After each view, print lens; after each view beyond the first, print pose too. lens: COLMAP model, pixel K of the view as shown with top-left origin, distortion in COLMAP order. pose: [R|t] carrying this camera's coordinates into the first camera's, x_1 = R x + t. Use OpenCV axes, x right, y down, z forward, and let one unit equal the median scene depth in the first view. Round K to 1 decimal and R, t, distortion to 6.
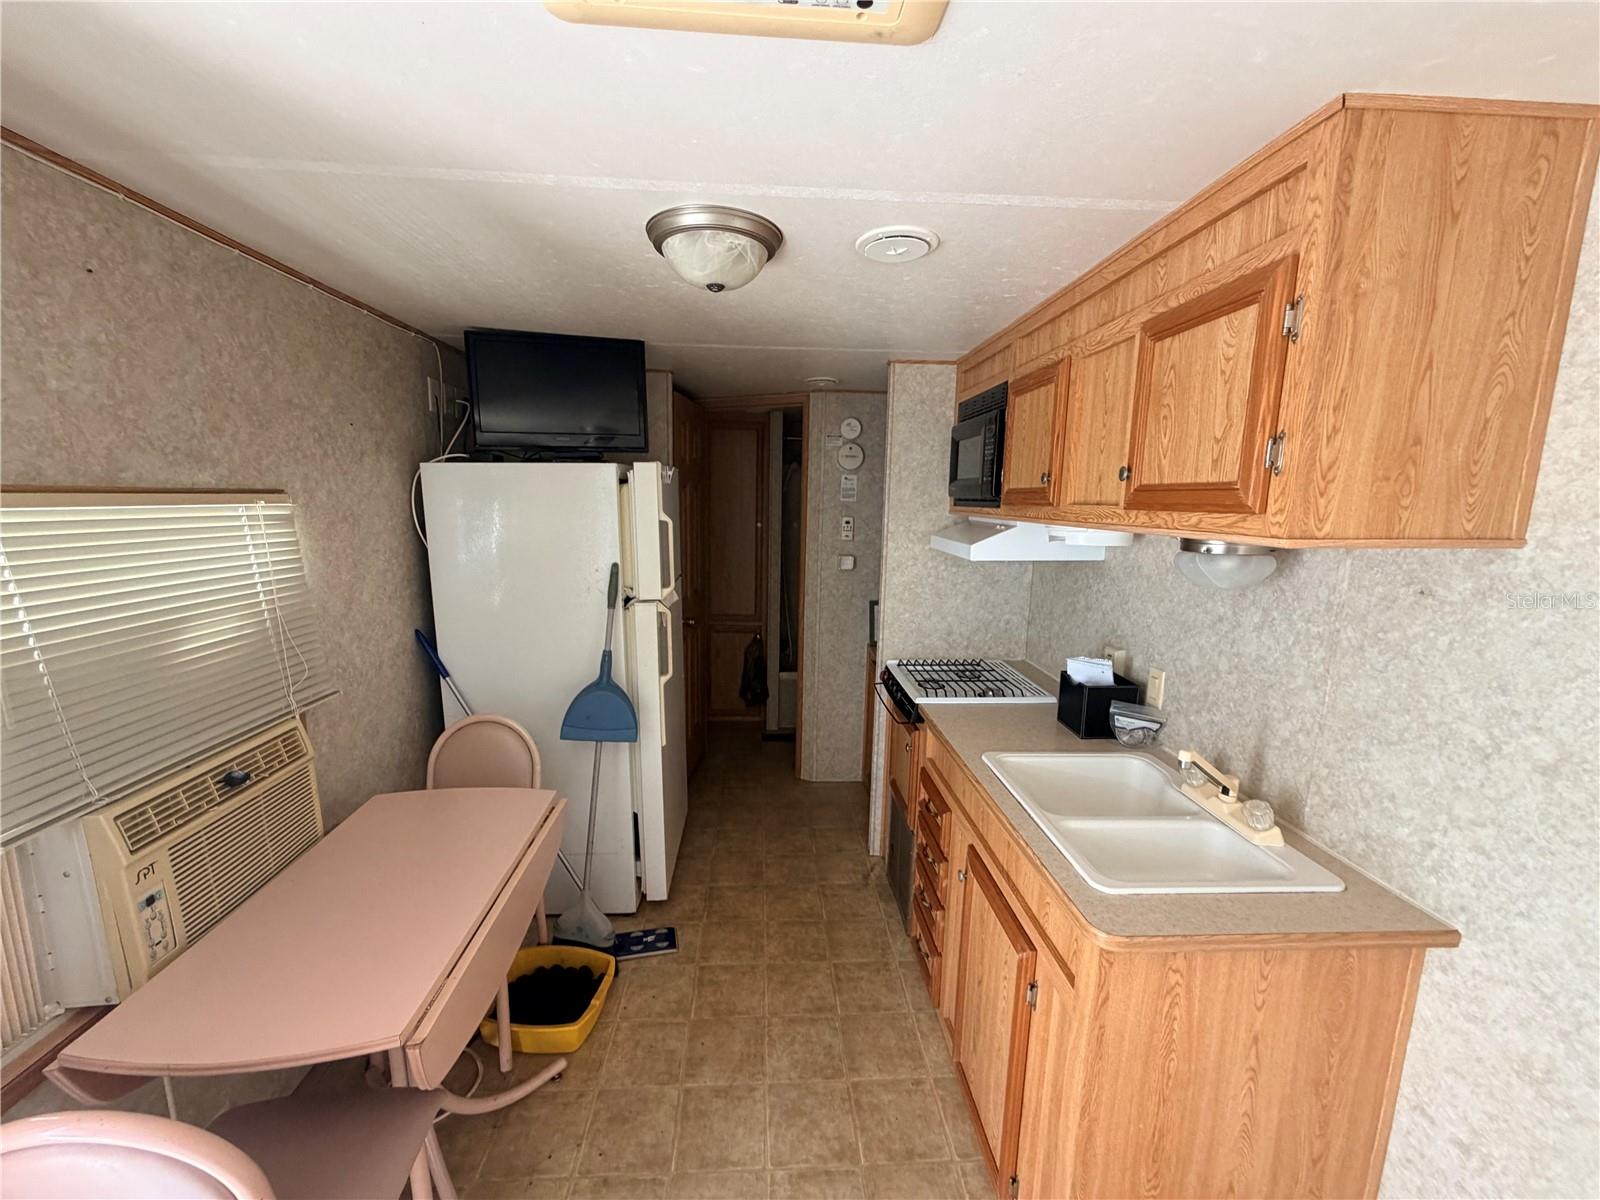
lens RADIAL K [[638.3, 0, 794.6], [0, 638.3, 601.6], [0, 0, 1]] dist [0.000414, -0.000045]
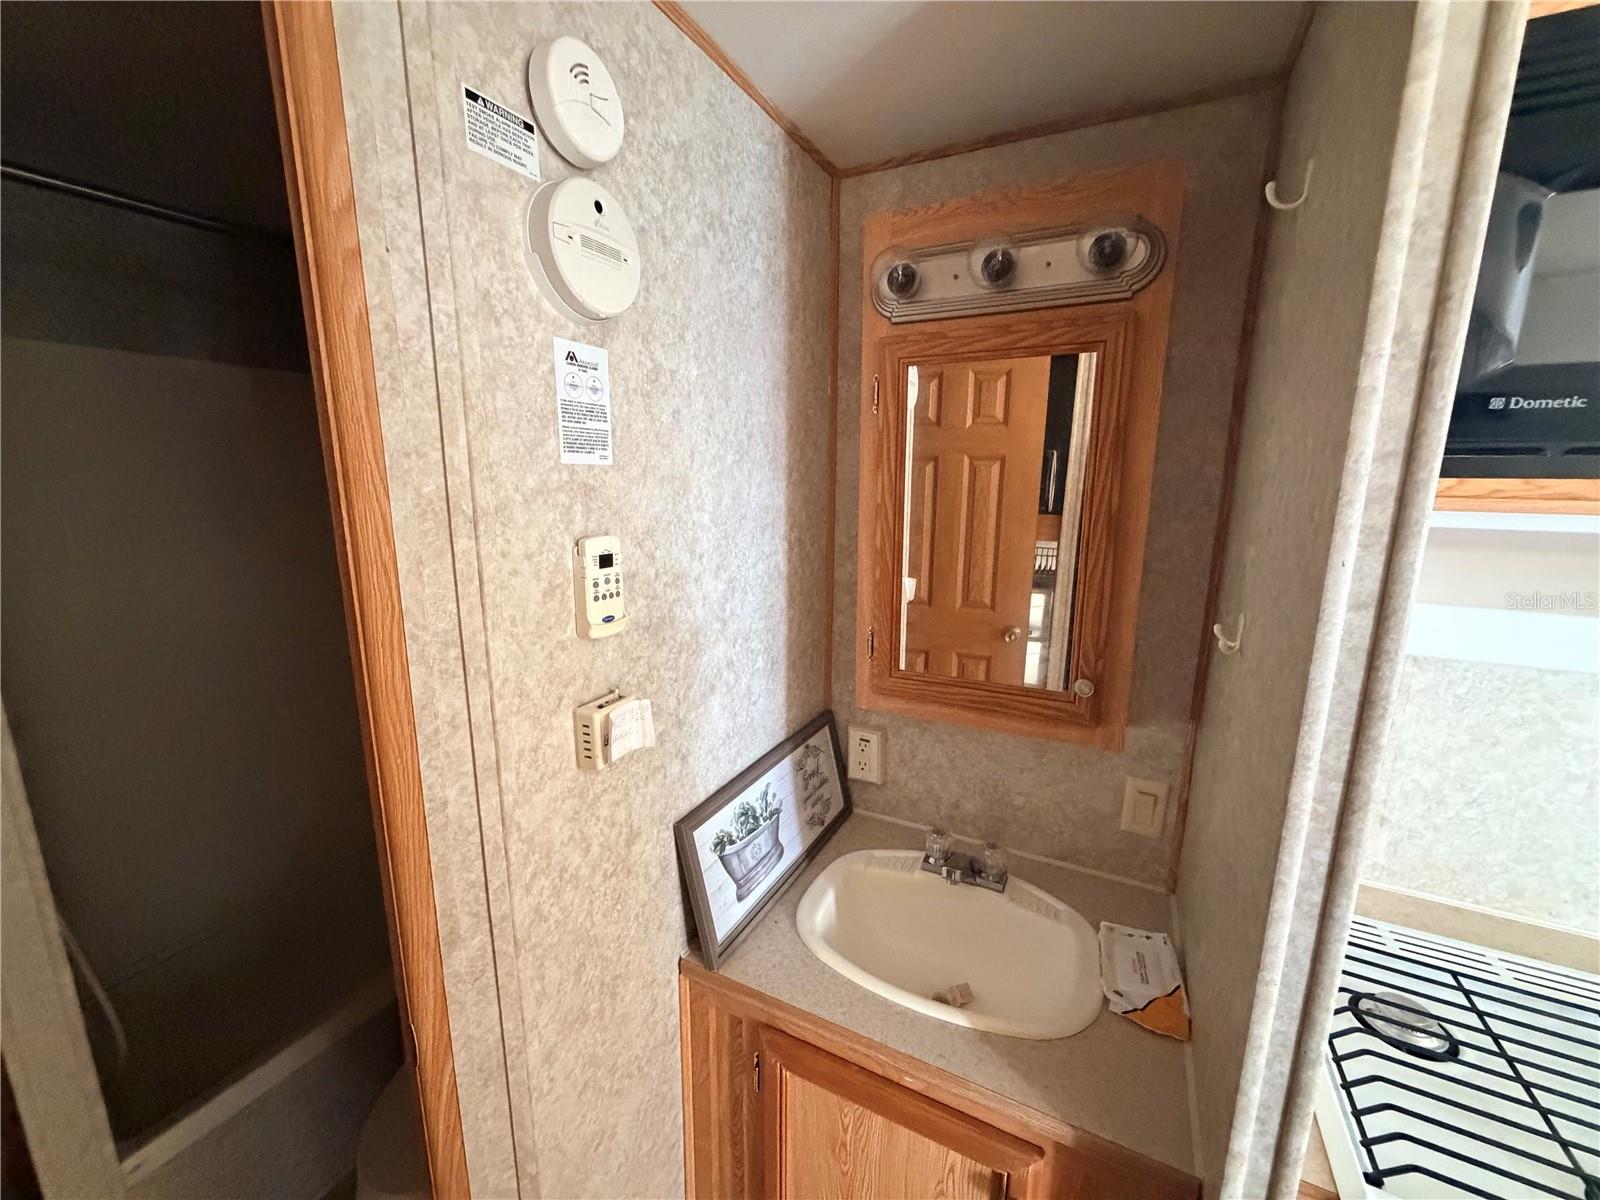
lens RADIAL K [[638.3, 0, 794.6], [0, 638.3, 601.6], [0, 0, 1]] dist [0.000414, -0.000045]
pose [[0.514775, -0.183639, 0.837427, -0.169520], [0.143863, 0.981442, 0.126787, -0.292784], [-0.845169, 0.055208, 0.531640, 1.875525]]
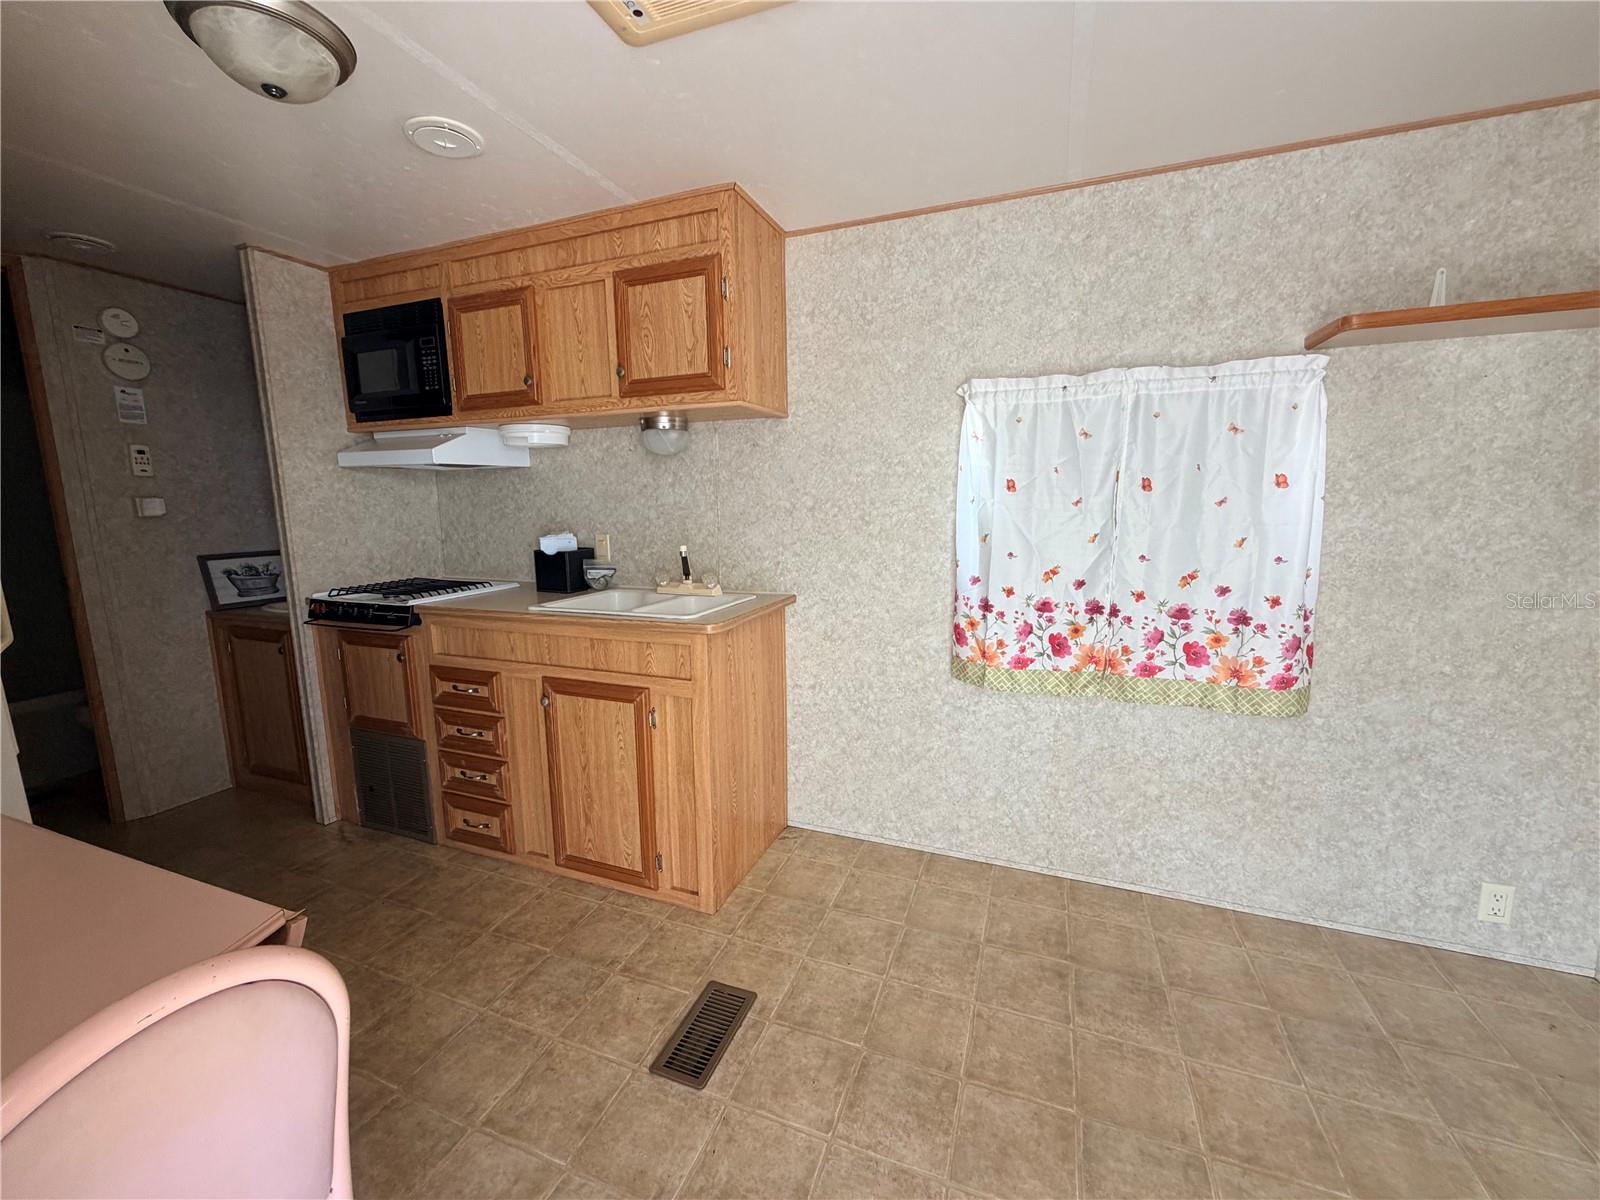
lens RADIAL K [[638.3, 0, 794.6], [0, 638.3, 601.6], [0, 0, 1]] dist [0.000414, -0.000045]
pose [[0.416081, -0.166133, 0.894022, -0.670386], [0.165102, 0.980630, 0.105388, 0.214980], [-0.894213, 0.103755, 0.435451, 0.026041]]
